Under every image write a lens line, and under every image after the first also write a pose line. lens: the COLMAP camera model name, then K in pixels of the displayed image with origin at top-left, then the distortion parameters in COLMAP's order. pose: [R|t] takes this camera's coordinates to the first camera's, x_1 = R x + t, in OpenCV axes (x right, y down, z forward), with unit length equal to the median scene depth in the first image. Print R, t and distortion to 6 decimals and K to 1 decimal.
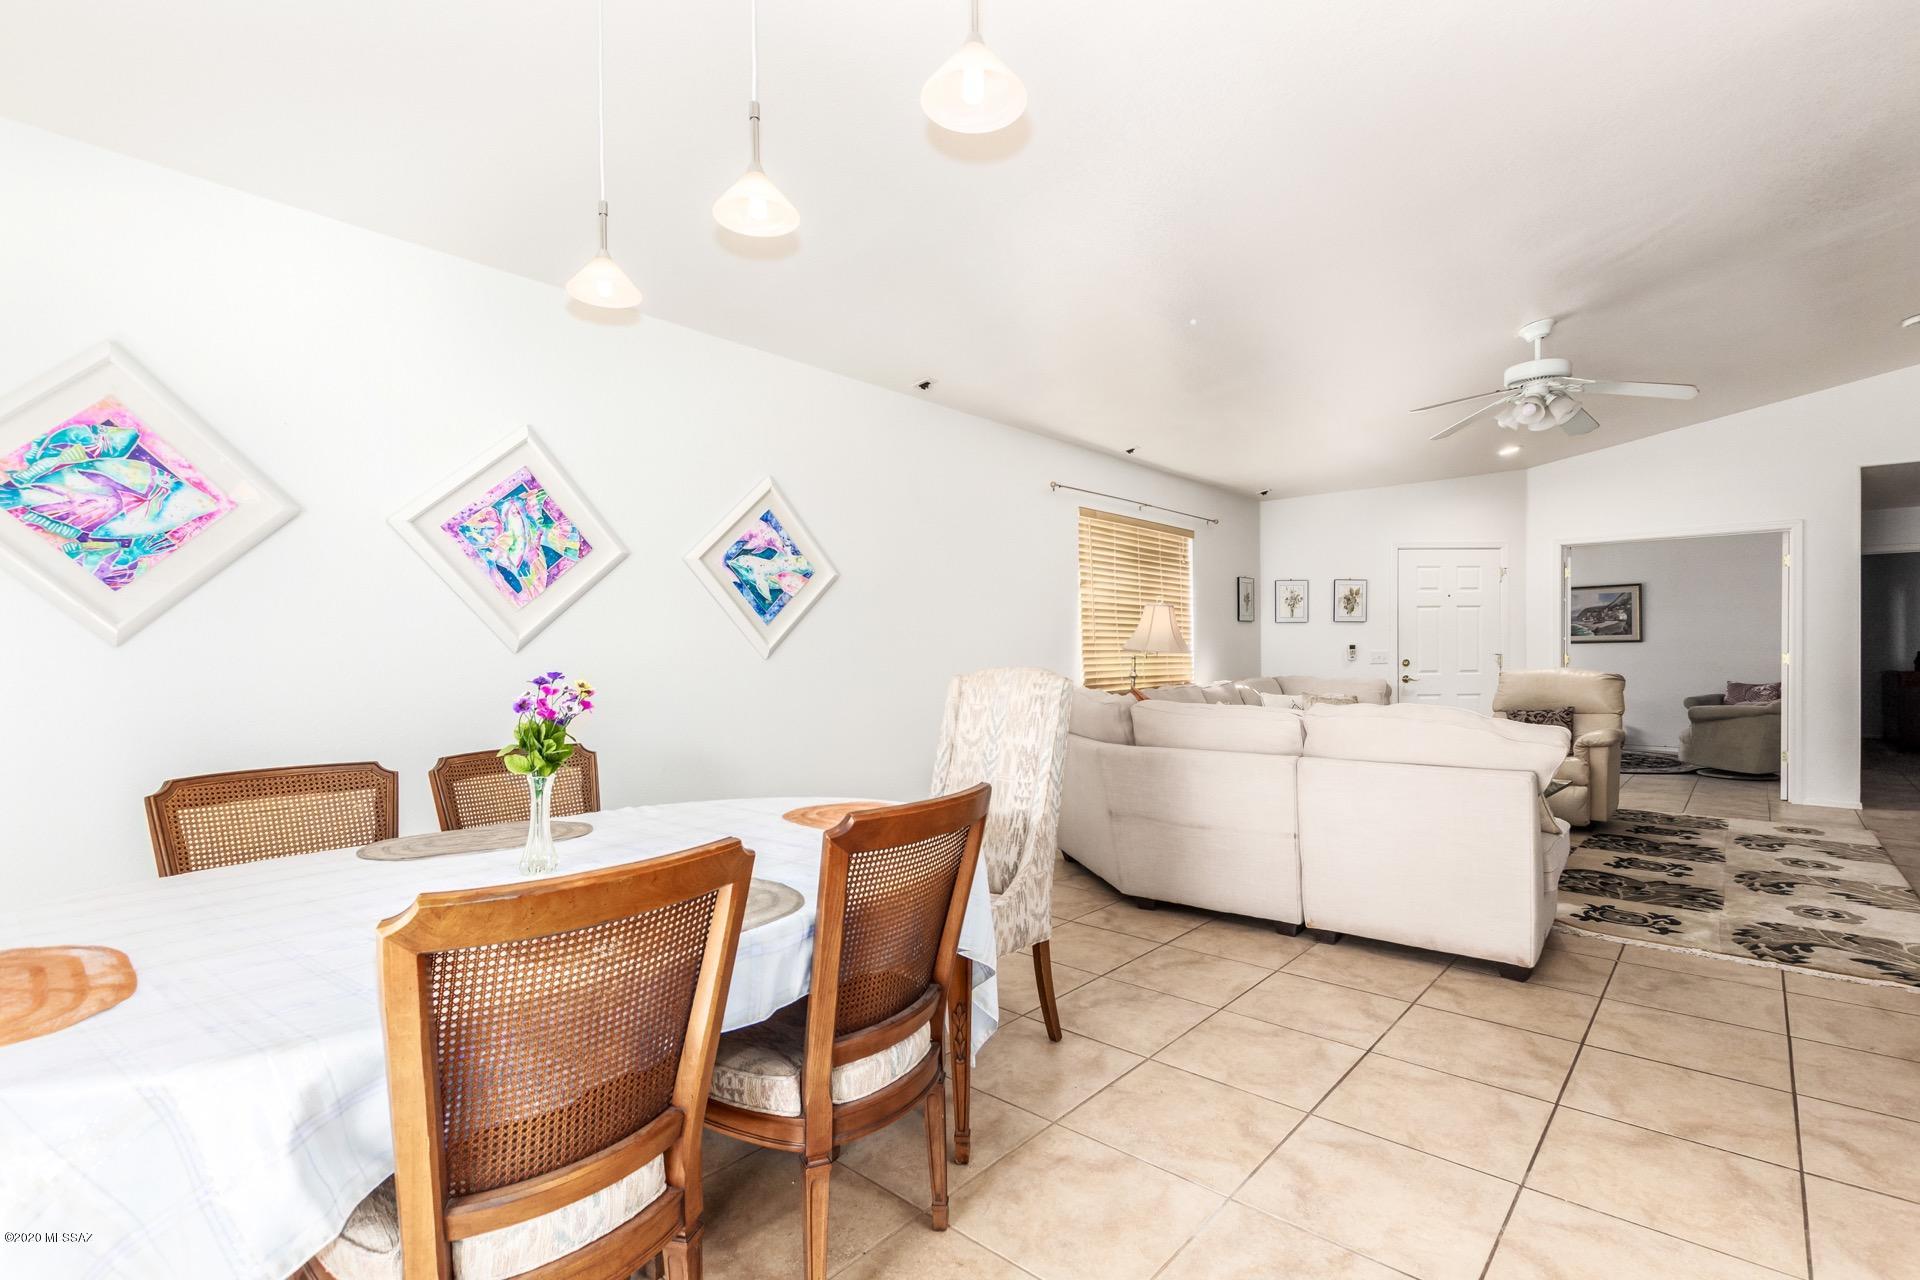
lens RADIAL K [[886.2, 0, 965.6], [0, 886.2, 657.5], [0, 0, 1]] dist [0.010202, -0.004748]
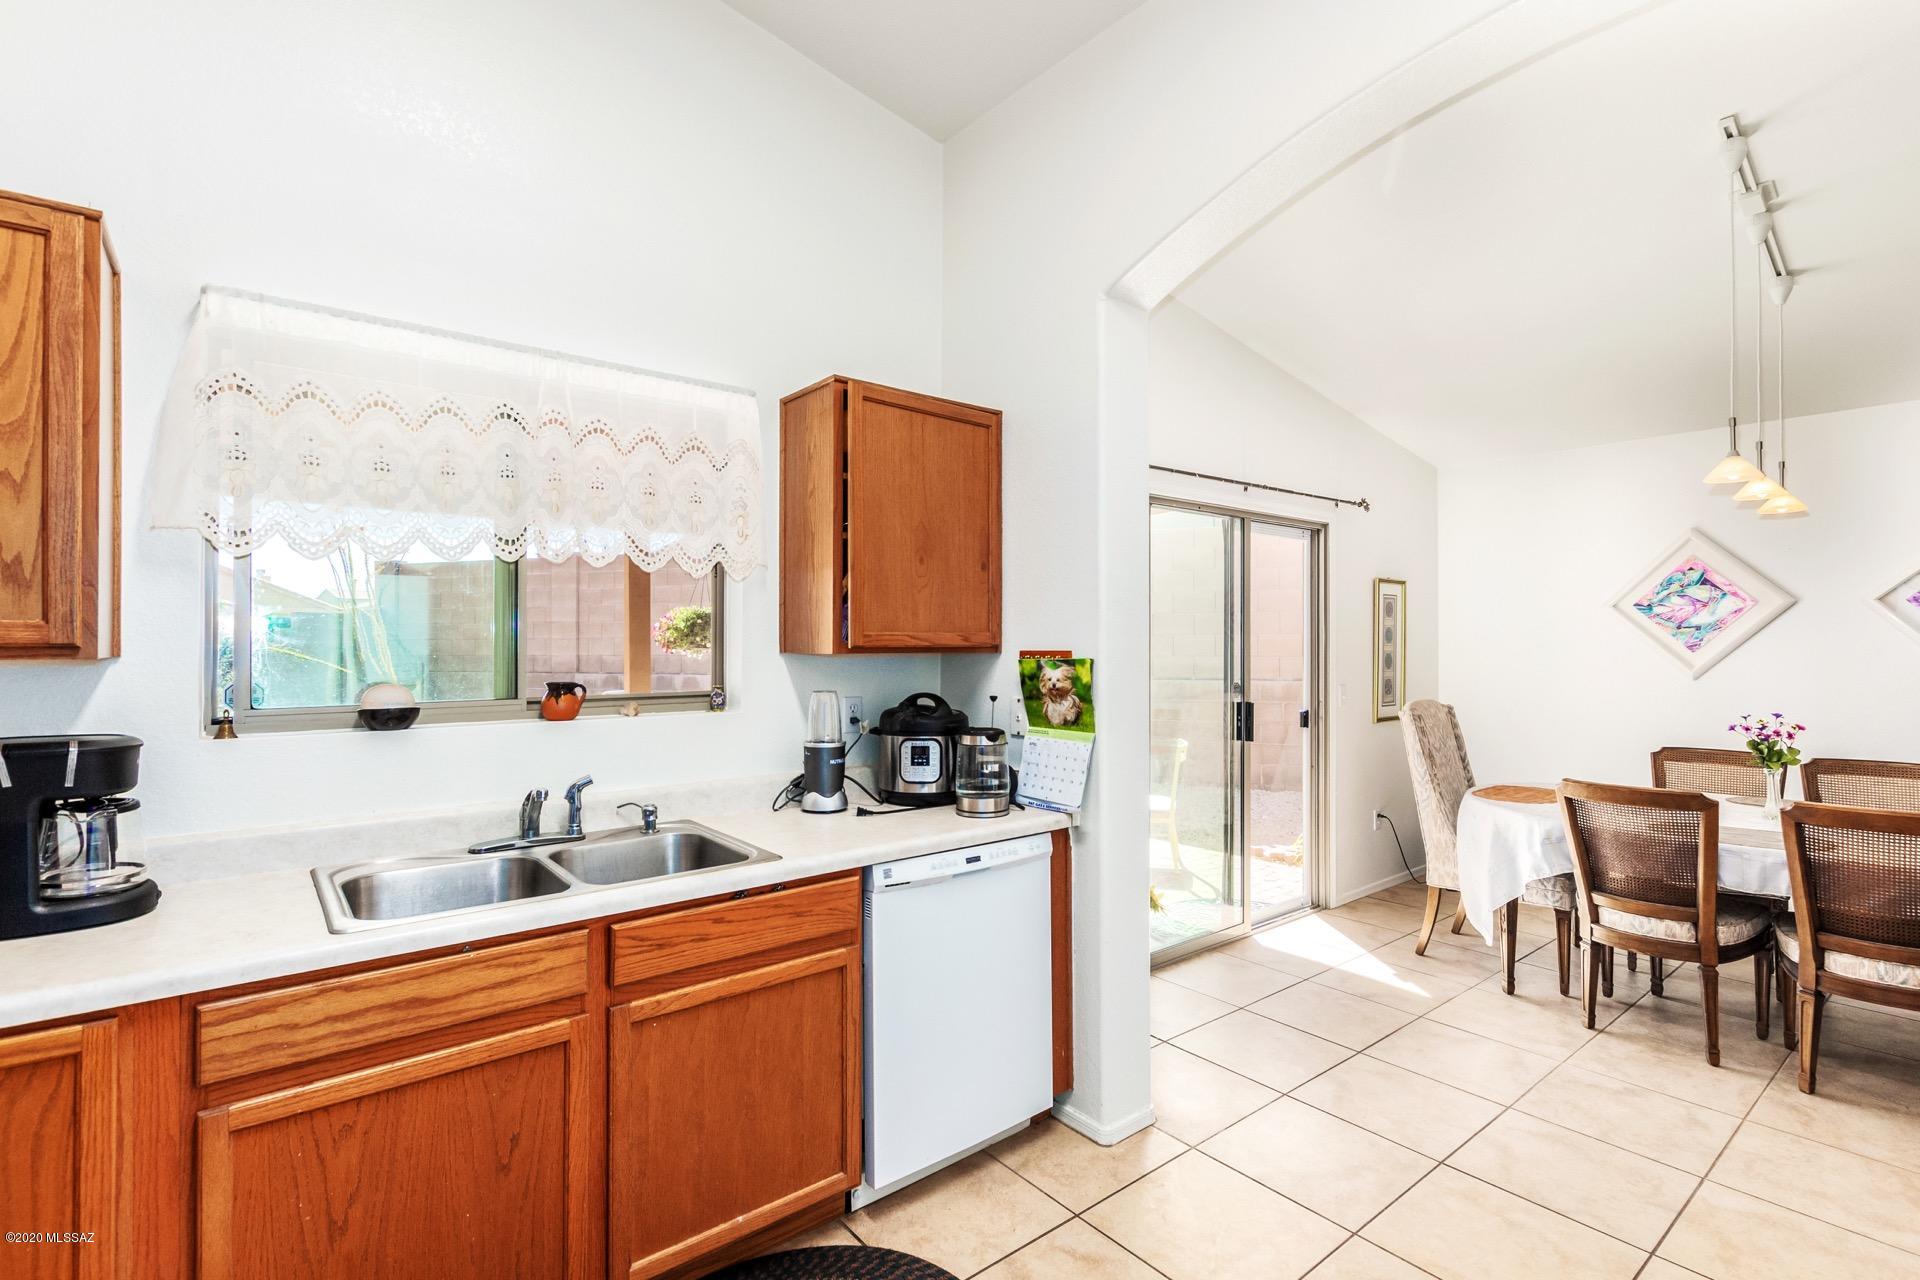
lens RADIAL K [[886.2, 0, 968.3], [0, 886.2, 637.6], [0, 0, 1]] dist [0.010202, -0.004748]
pose [[-0.165566, 0.001871, -0.986197, 0.963272], [-0.003396, 0.999991, 0.002467, -0.081571], [0.986193, 0.003758, -0.165559, -0.202071]]
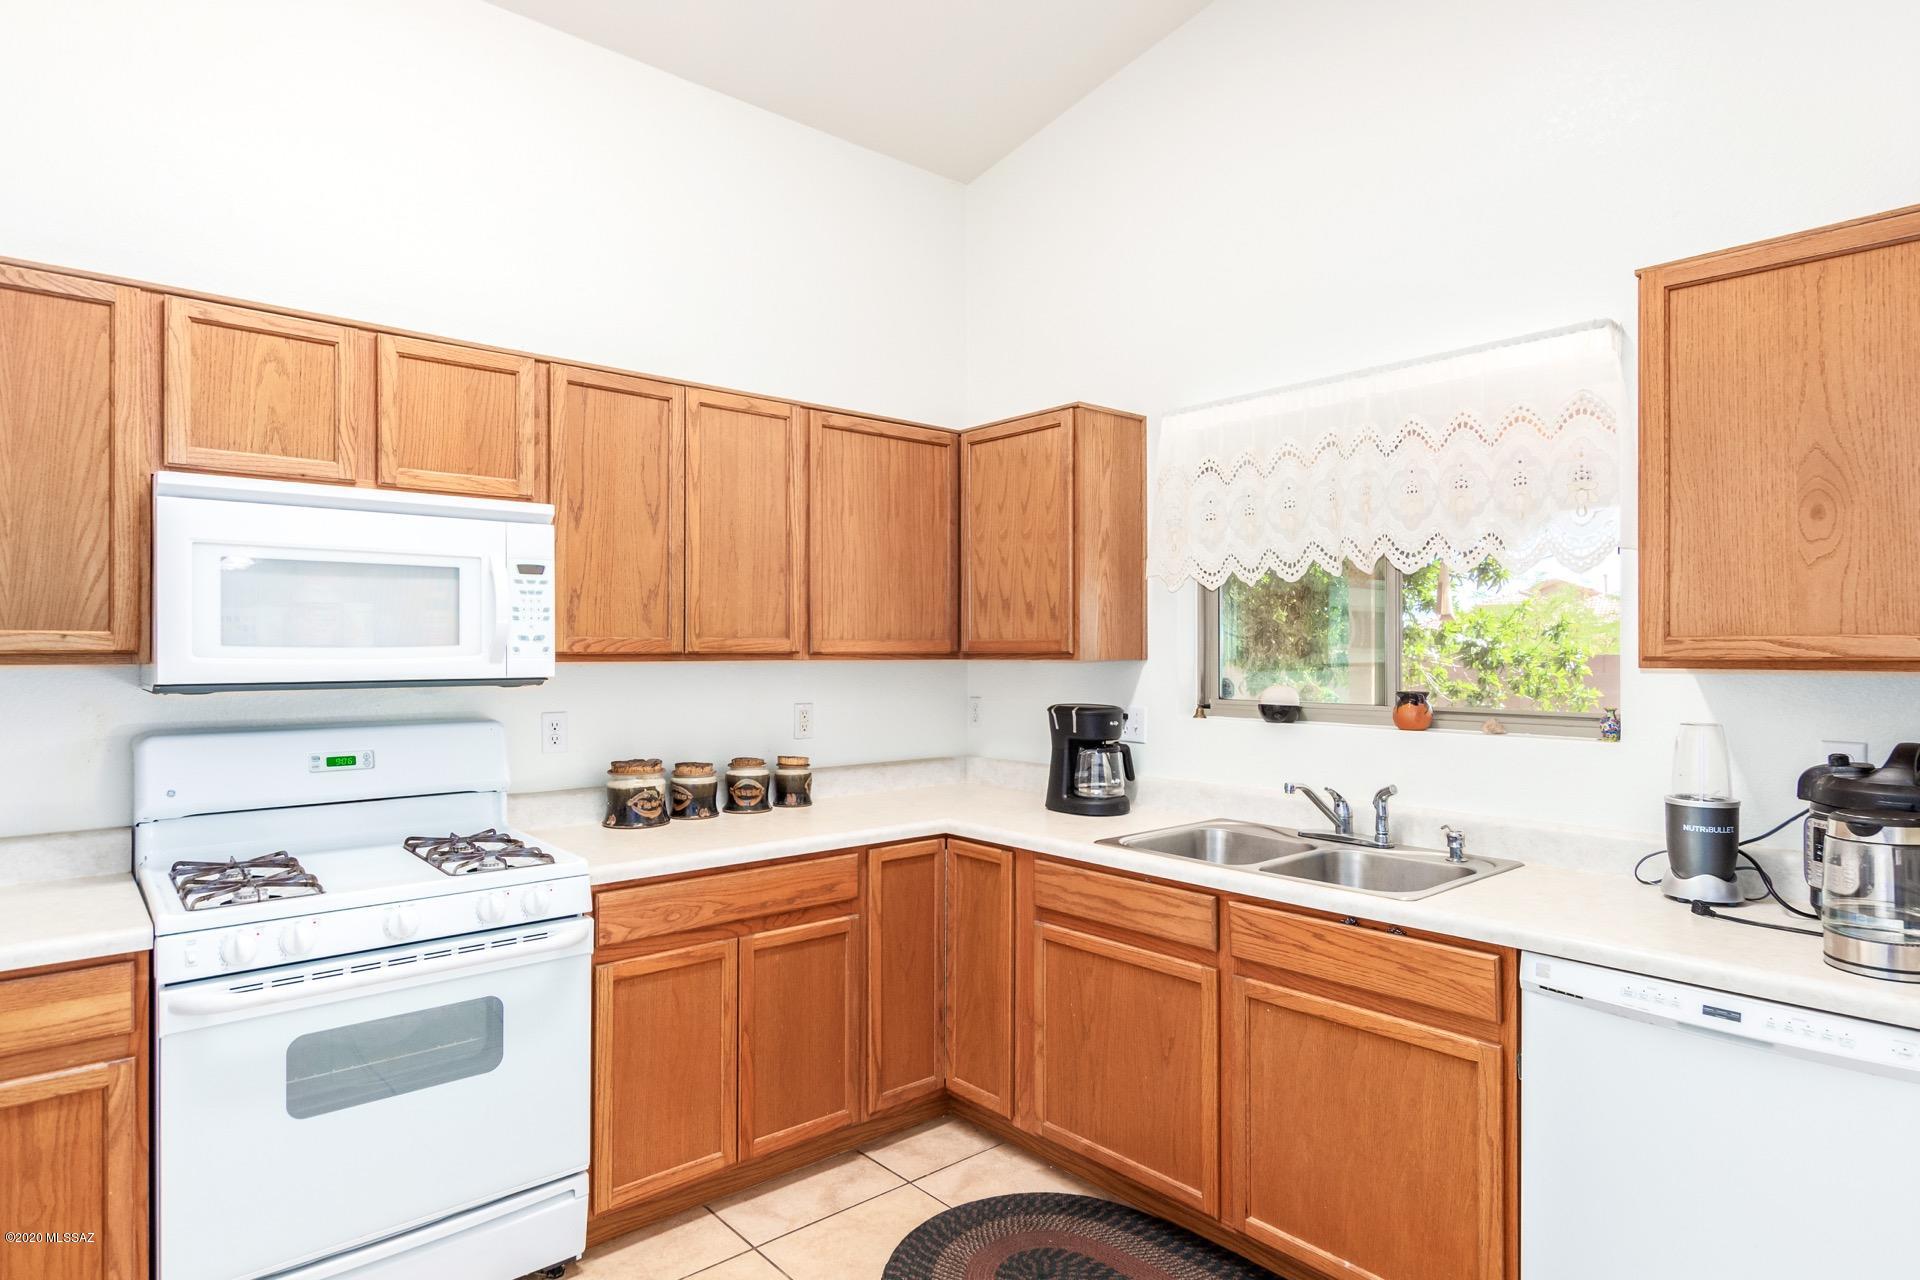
lens RADIAL K [[1054.0, 0, 961.9], [0, 1054.0, 647.0], [0, 0, 1]] dist [0.008036, -0.003460]
pose [[-0.991322, 0.007078, 0.131264, 0.527516], [0.007200, 0.999974, 0.000457, -0.080979], [-0.131257, 0.001398, -0.991347, 0.267307]]
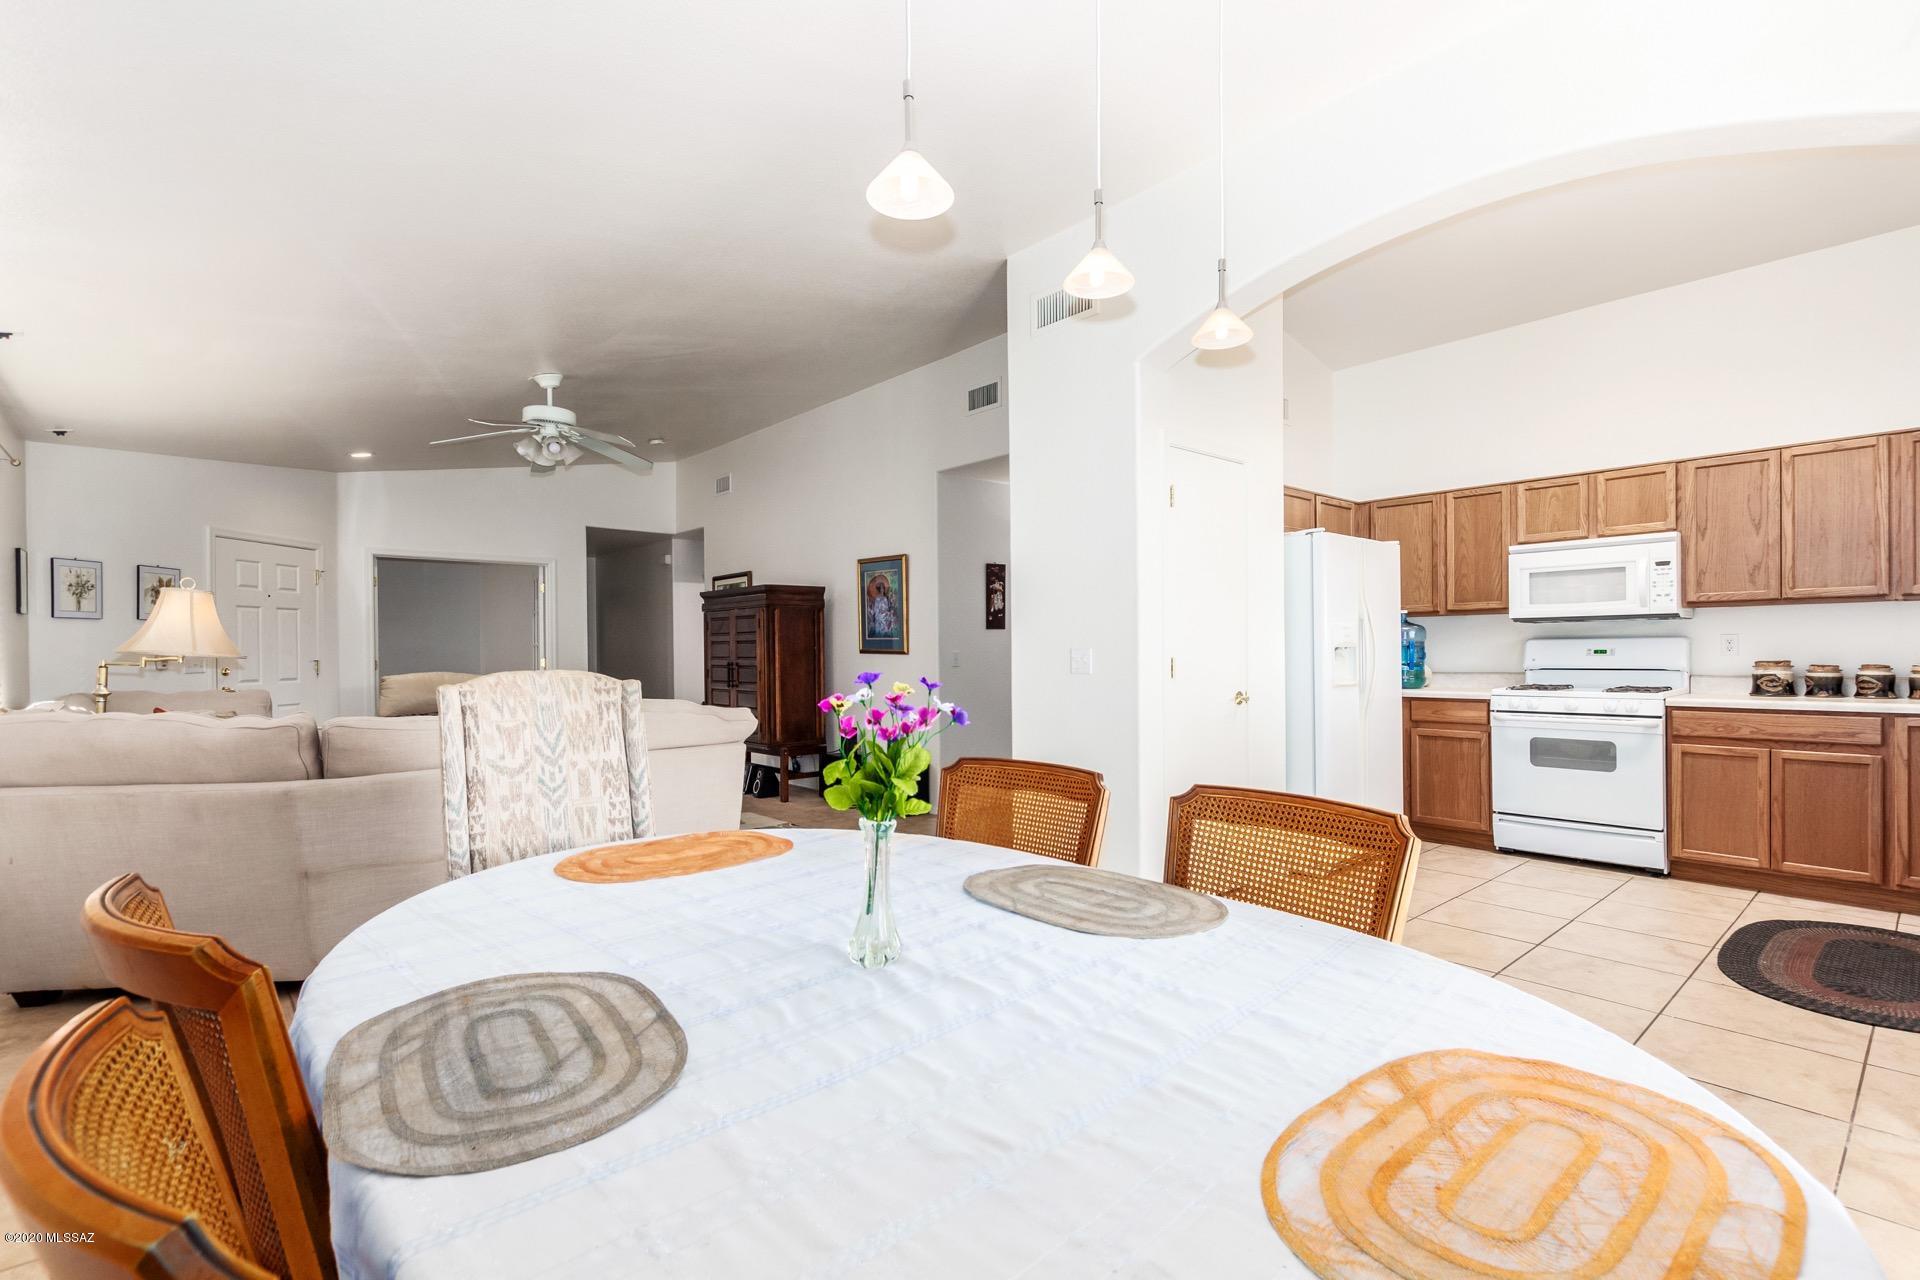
lens RADIAL K [[886.2, 0, 969.1], [0, 886.2, 654.9], [0, 0, 1]] dist [0.010202, -0.004748]
pose [[0.117008, 0.001887, 0.993129, -0.674852], [0.012003, 0.999922, -0.003314, 0.003024], [-0.993058, 0.012308, 0.116976, 0.487944]]
